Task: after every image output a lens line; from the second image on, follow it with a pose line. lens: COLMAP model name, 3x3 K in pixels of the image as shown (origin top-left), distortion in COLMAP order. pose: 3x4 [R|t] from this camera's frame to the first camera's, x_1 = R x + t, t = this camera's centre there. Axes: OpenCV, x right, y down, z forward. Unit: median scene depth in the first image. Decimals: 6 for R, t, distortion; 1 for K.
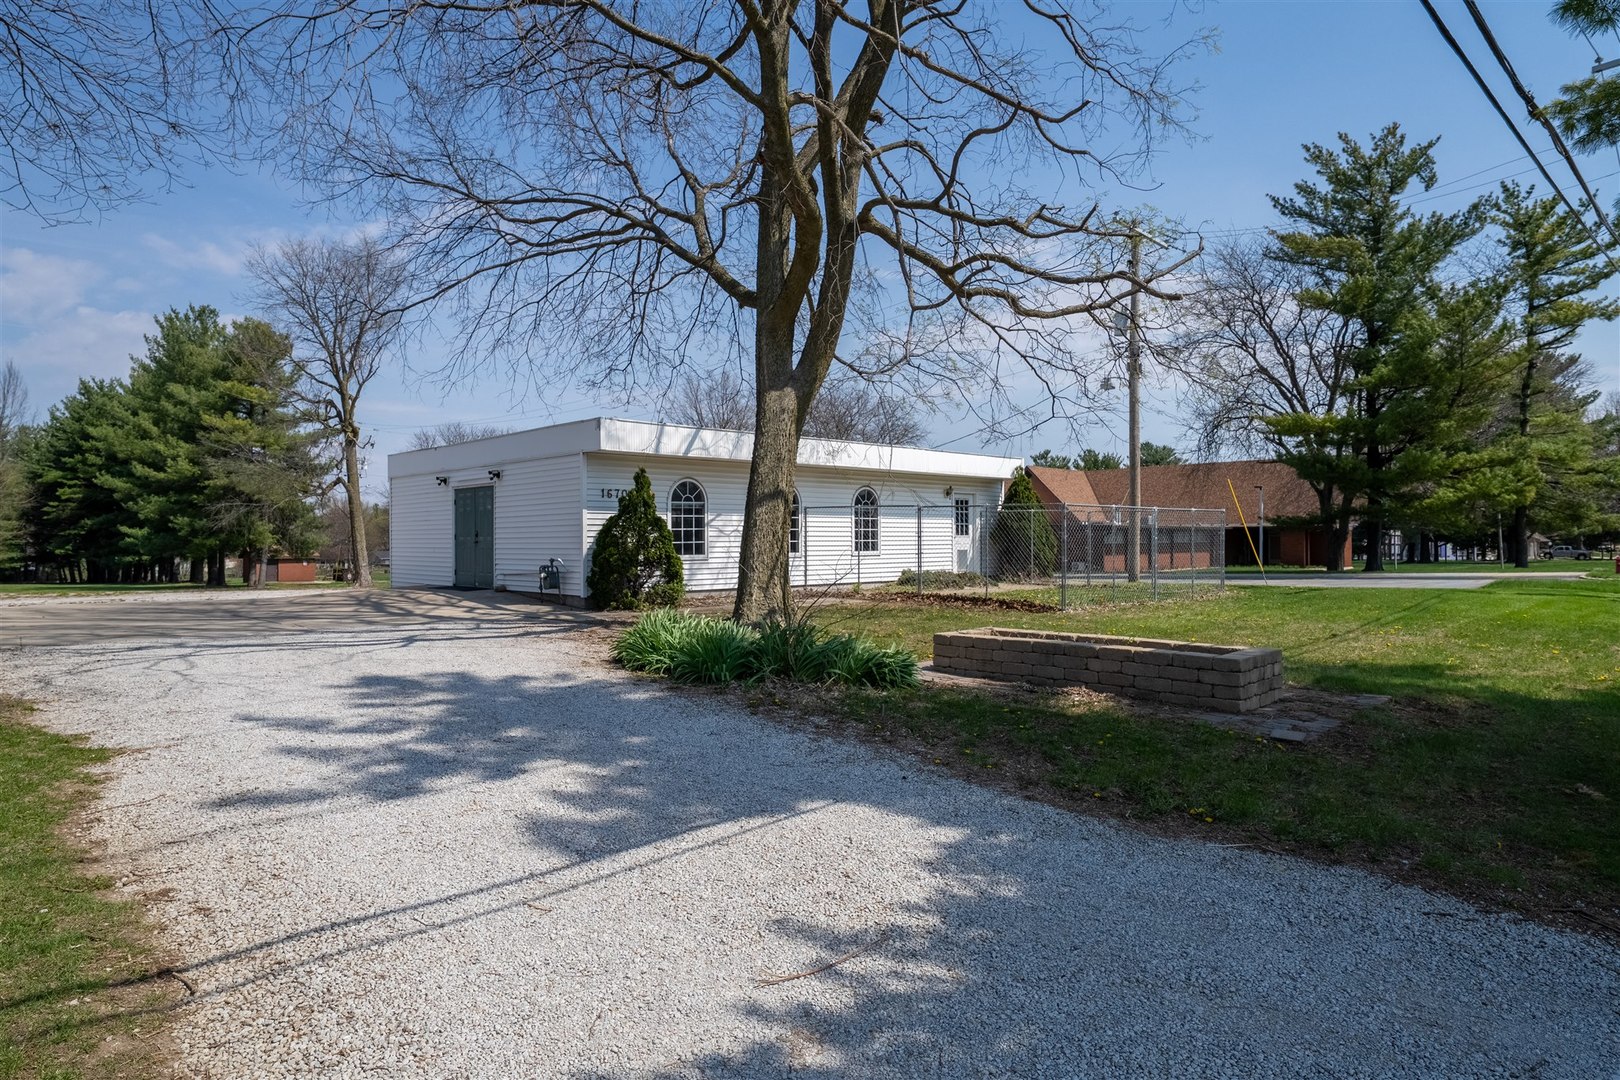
lens RADIAL K [[919.2, 0, 810.0], [0, 919.2, 540.0], [0, 0, 1]] dist [0.000592, 0.000123]
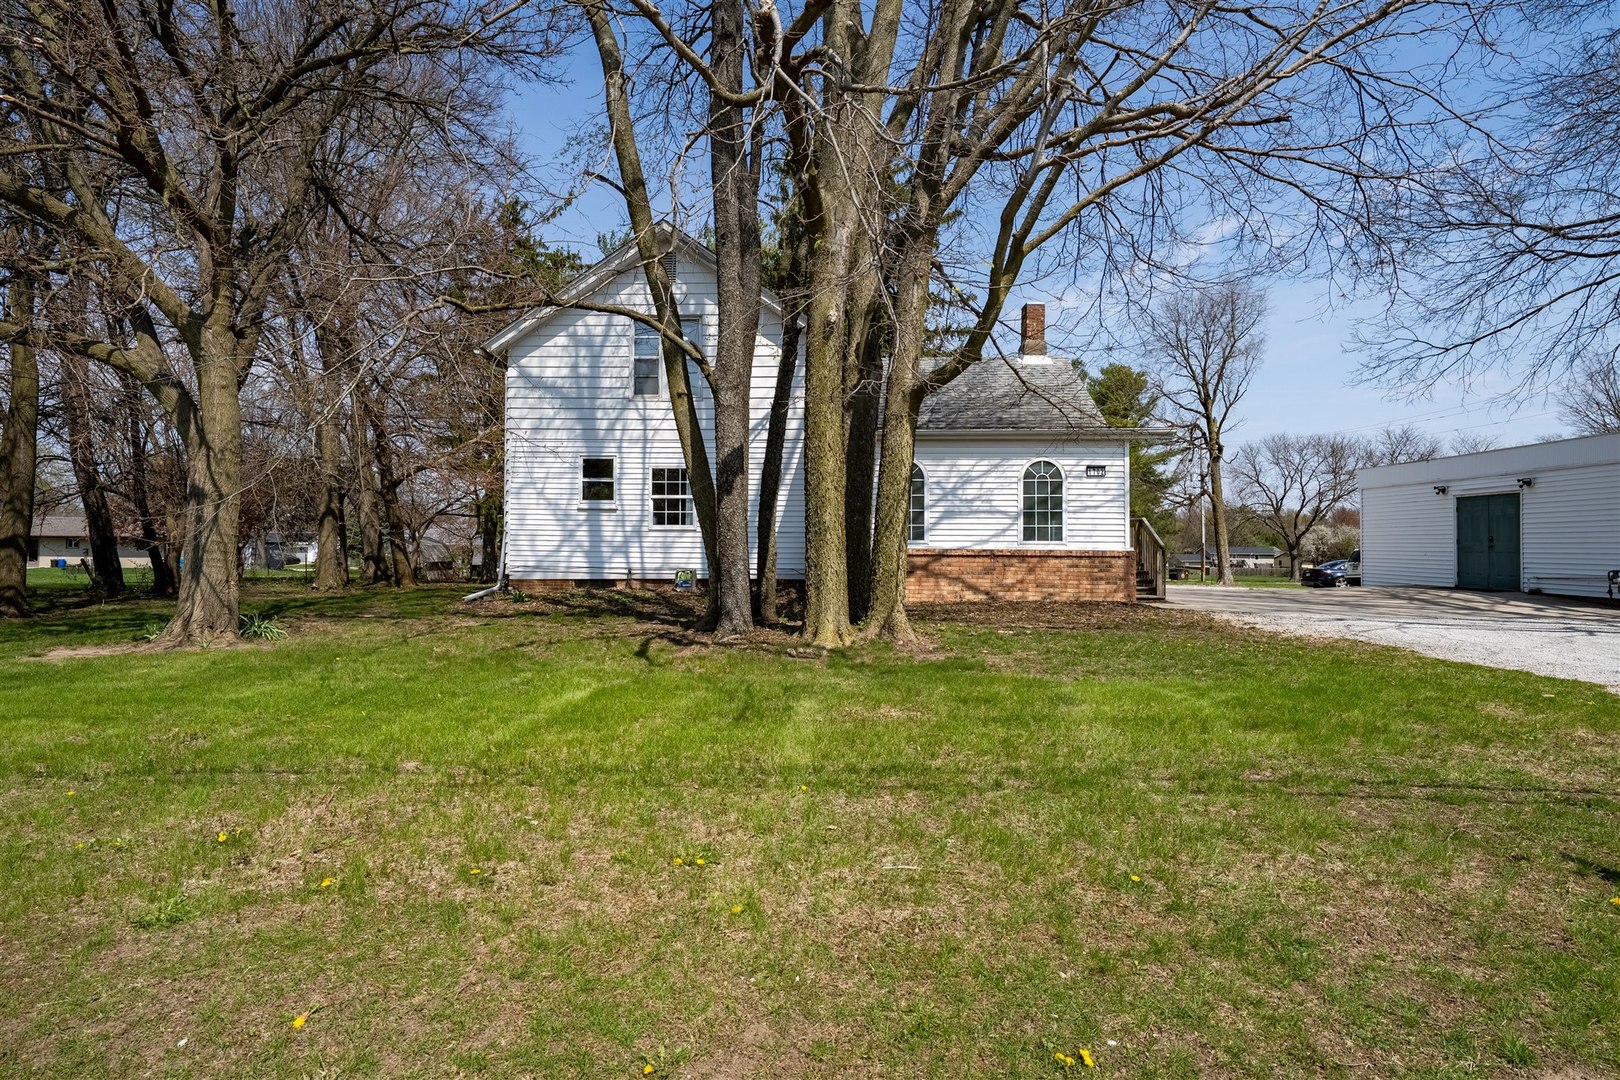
lens RADIAL K [[842.0, 0, 810.0], [0, 842.0, 540.0], [0, 0, 1]] dist [-0.000460, -0.000061]
pose [[0.676022, 0.007566, -0.736843, -0.153959], [-0.011098, 0.999938, 0.000086, 0.002929], [0.736798, 0.008119, 0.676064, -0.206963]]
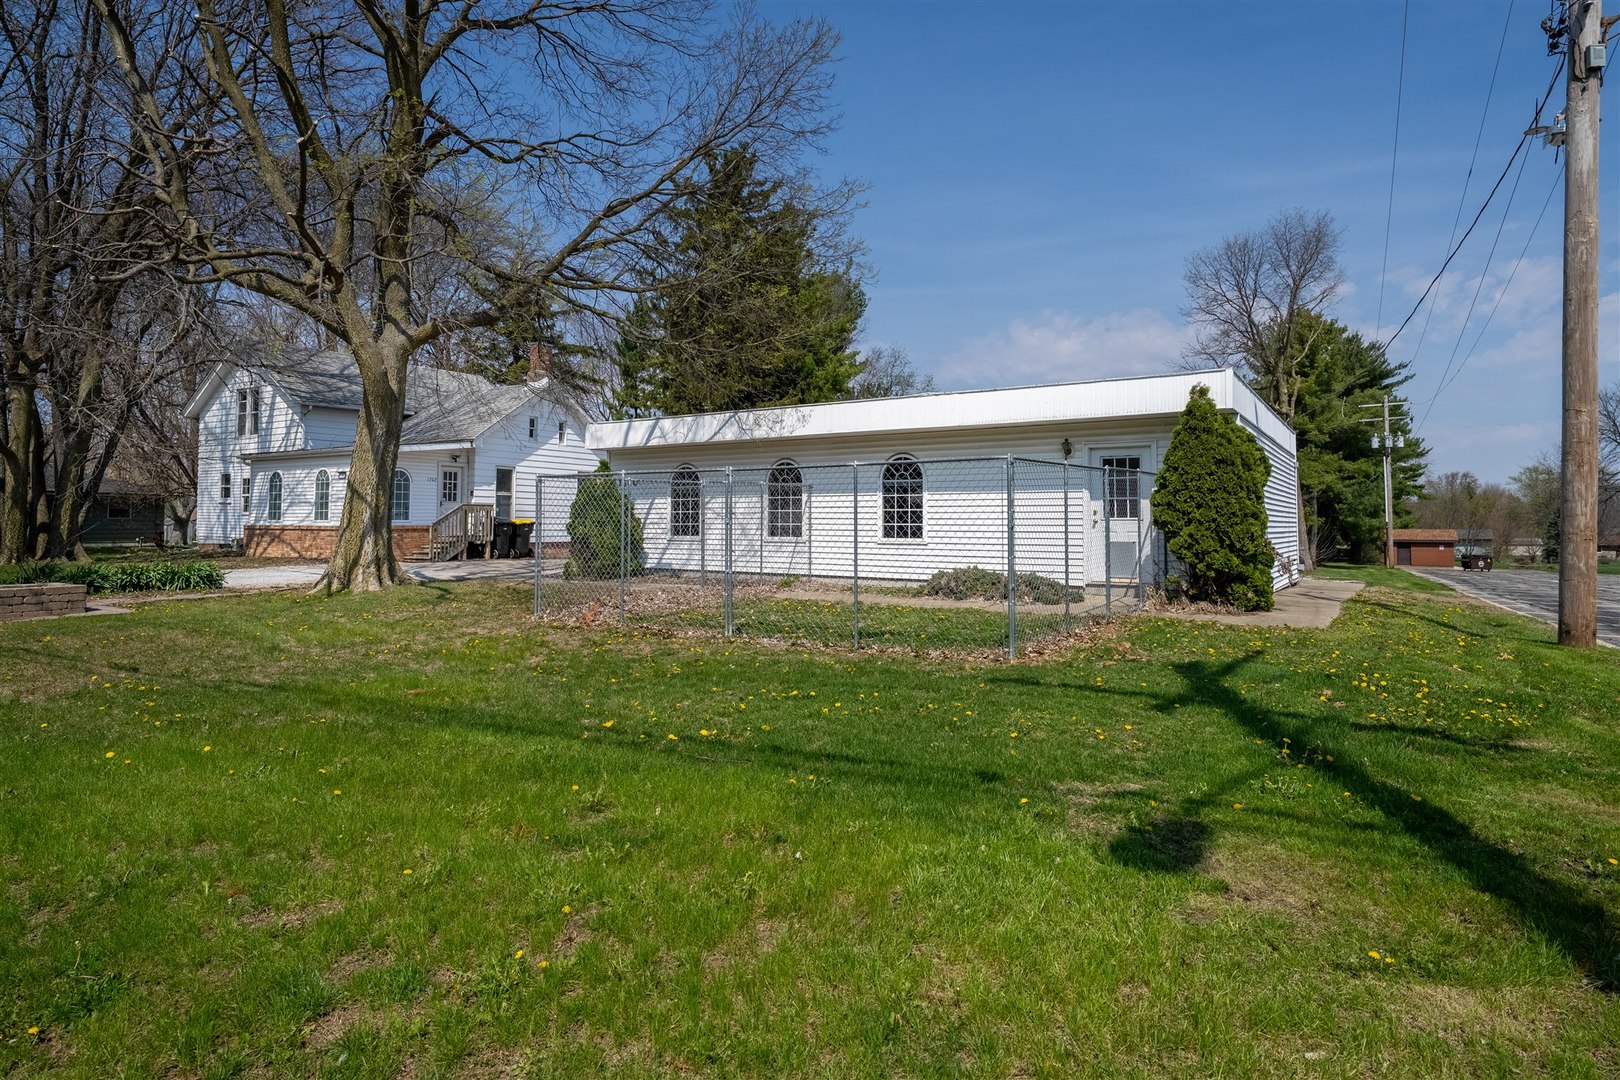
lens RADIAL K [[909.8, 0, 810.0], [0, 909.8, 540.0], [0, 0, 1]] dist [-0.001590, 0.000028]
pose [[0.241473, 0.027119, -0.970028, 0.775998], [-0.002913, 0.999625, 0.027221, -0.006752], [0.970403, -0.003748, 0.241462, 0.739049]]
